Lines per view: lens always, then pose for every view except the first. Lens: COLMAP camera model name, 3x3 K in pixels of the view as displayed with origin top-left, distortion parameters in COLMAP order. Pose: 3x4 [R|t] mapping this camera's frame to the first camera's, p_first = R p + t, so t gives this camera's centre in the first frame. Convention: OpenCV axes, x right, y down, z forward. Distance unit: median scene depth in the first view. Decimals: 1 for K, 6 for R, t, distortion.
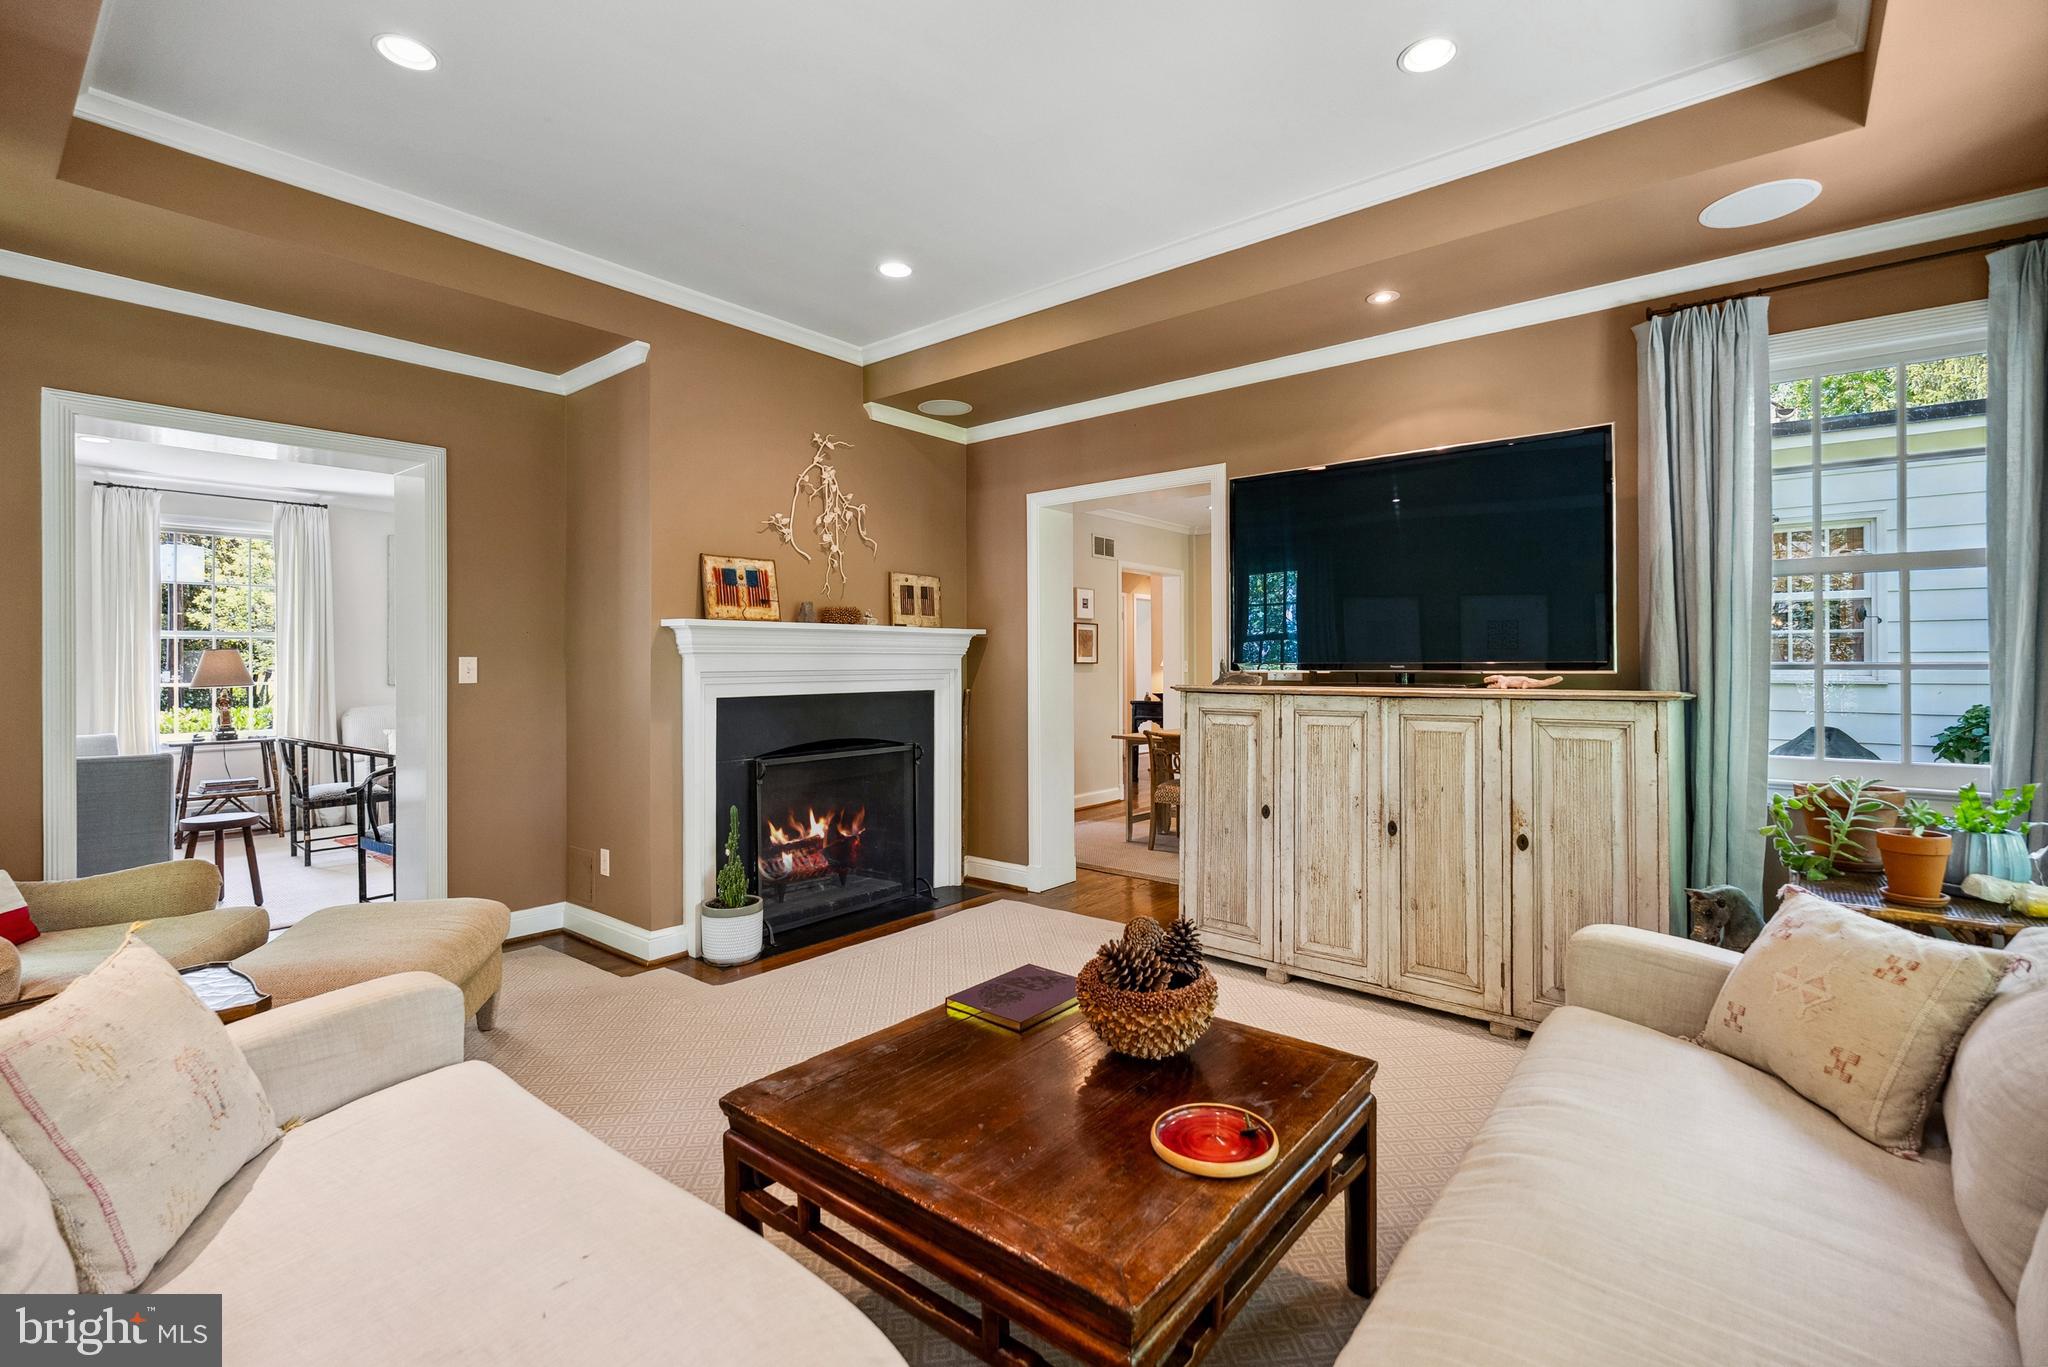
lens RADIAL K [[911.2, 0, 1022.8], [0, 911.2, 669.1], [0, 0, 1]] dist [-0.006739, 0.004376]
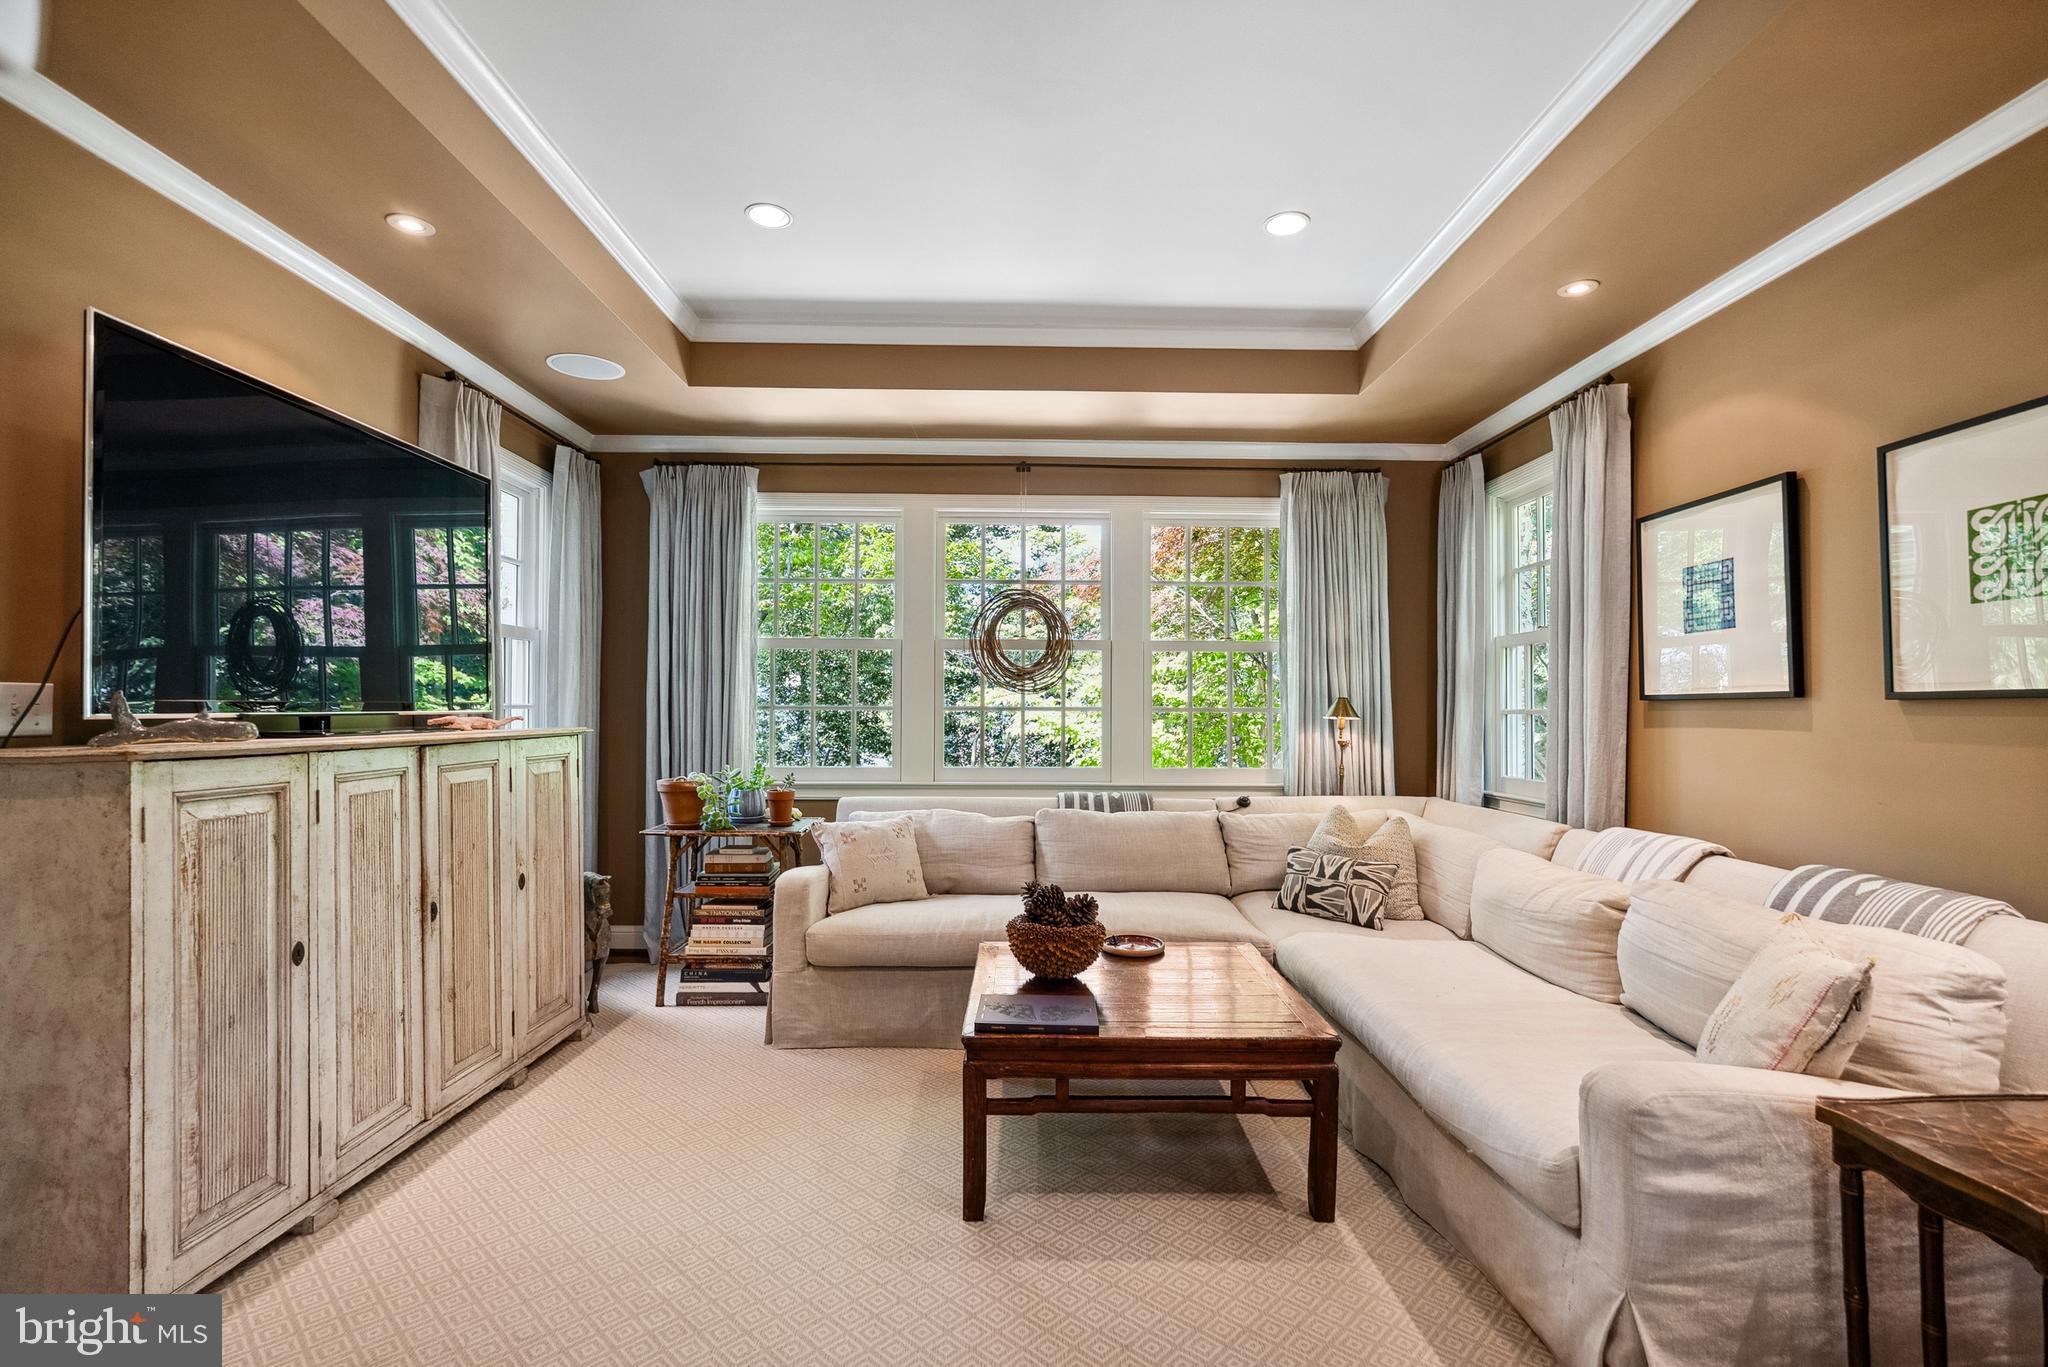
lens RADIAL K [[932.9, 0, 1021.7], [0, 932.9, 699.1], [0, 0, 1]] dist [-0.005420, -0.000156]
pose [[-0.647272, 0.007466, 0.762222, -0.507539], [0.004272, 0.999972, -0.006167, -0.001927], [-0.762247, -0.000735, -0.647286, 1.062359]]
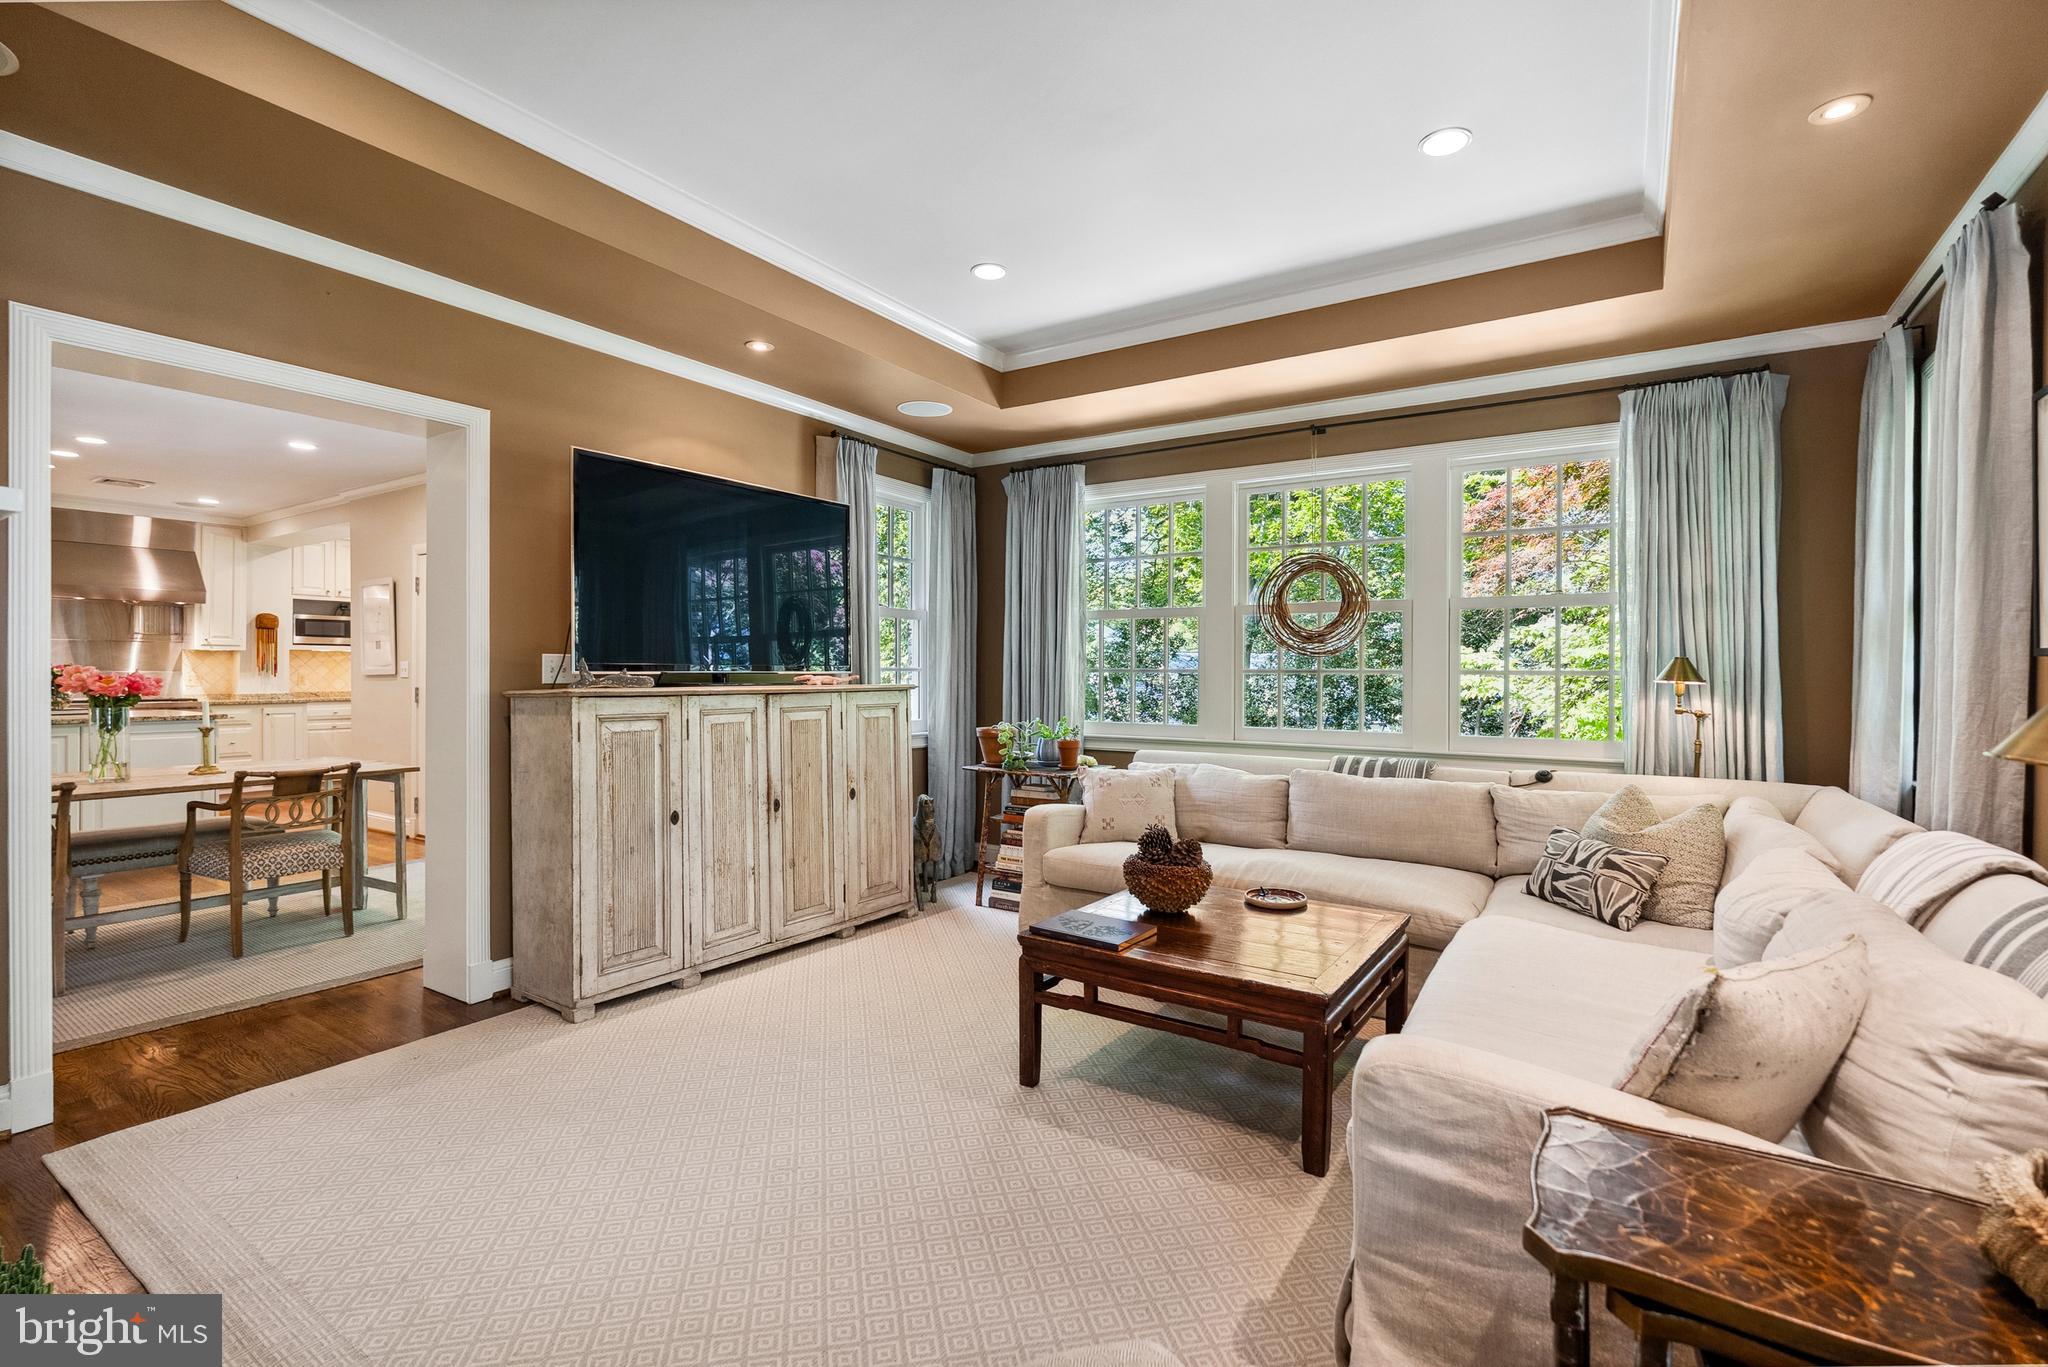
lens RADIAL K [[922.2, 0, 1024.0], [0, 922.2, 683.5], [0, 0, 1]] dist [-0.006387, 0.000567]
pose [[-0.104611, -0.009013, 0.994472, -0.762170], [0.003608, 0.999949, 0.009442, 0.006823], [-0.994507, 0.004576, -0.104573, 0.754933]]
